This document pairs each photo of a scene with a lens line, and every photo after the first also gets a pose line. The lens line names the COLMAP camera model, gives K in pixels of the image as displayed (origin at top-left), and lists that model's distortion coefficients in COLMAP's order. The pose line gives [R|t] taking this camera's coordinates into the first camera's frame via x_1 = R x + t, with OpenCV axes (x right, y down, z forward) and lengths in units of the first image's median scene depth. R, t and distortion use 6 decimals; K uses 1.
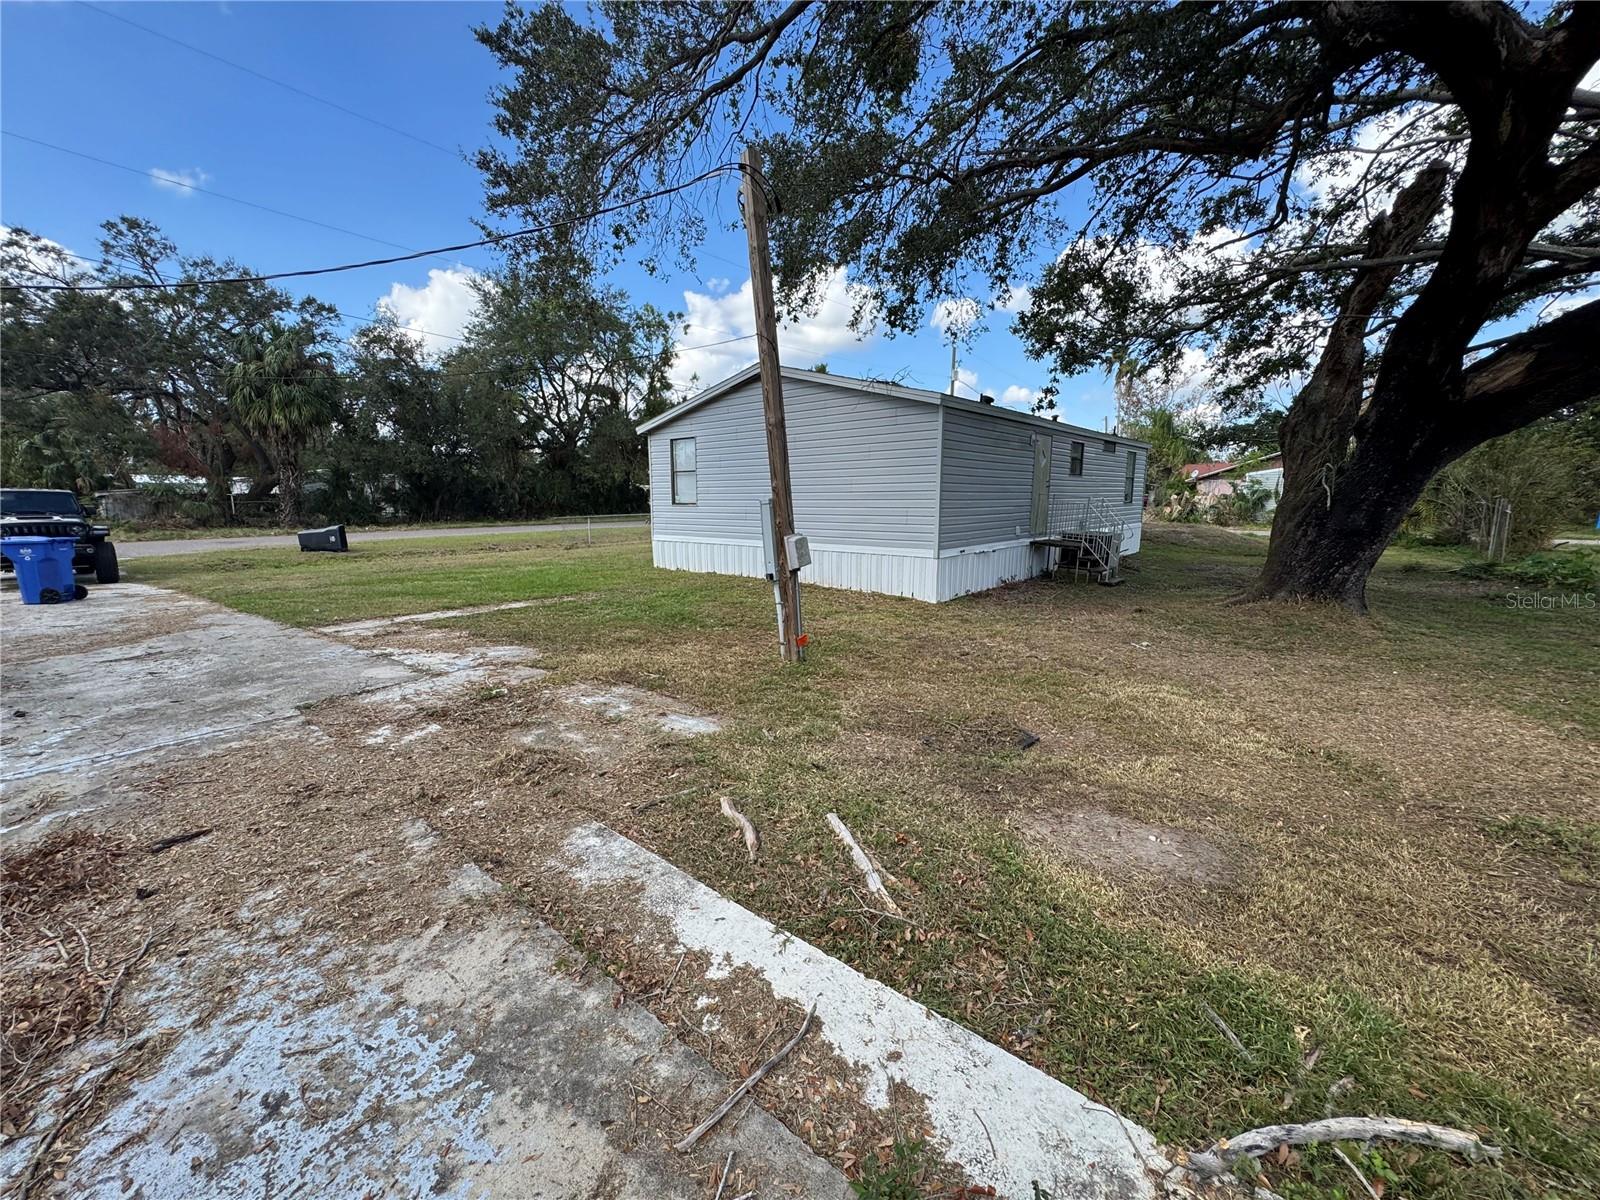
lens RADIAL K [[641.2, 0, 791.3], [0, 641.2, 601.7], [0, 0, 1]] dist [-0.004804, 0.000991]
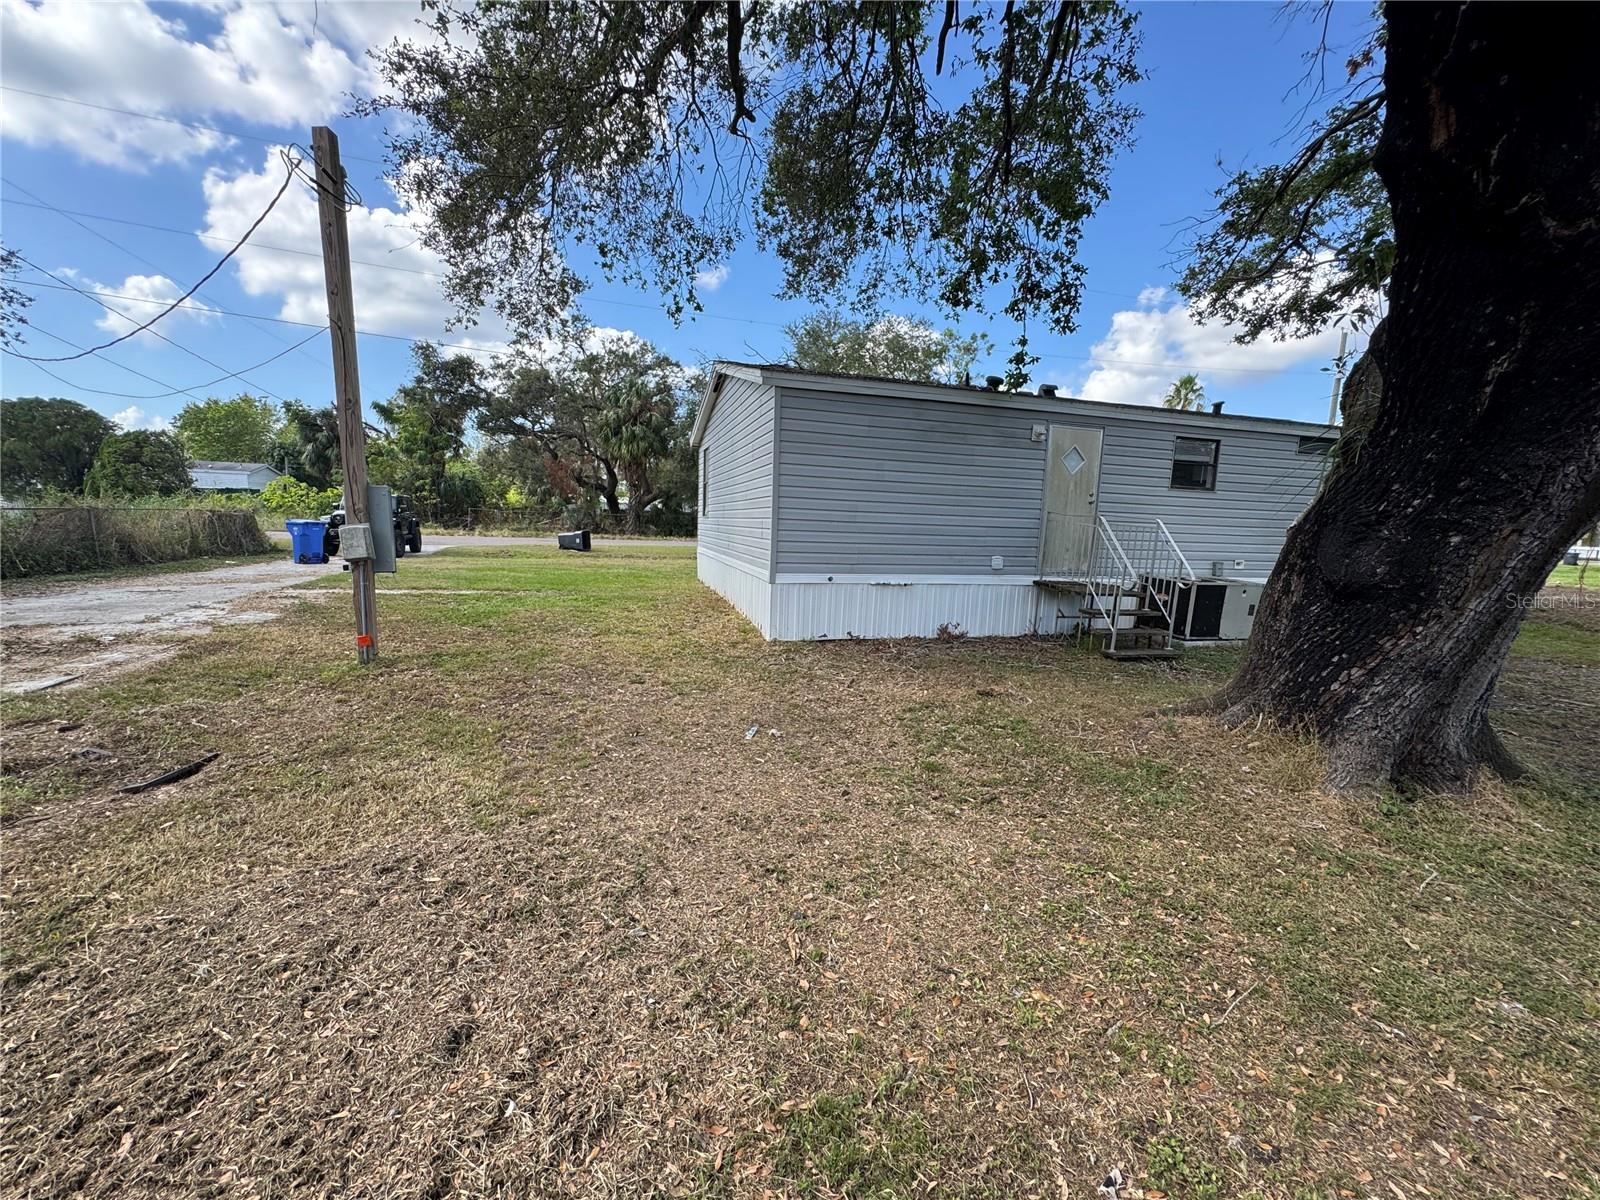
lens RADIAL K [[641.2, 0, 798.3], [0, 641.2, 602.0], [0, 0, 1]] dist [-0.004804, 0.000991]
pose [[0.833391, 0.101411, -0.543300, 0.467645], [-0.127723, 0.991751, -0.010802, -0.027947], [0.537723, 0.078394, 0.839469, 0.253456]]
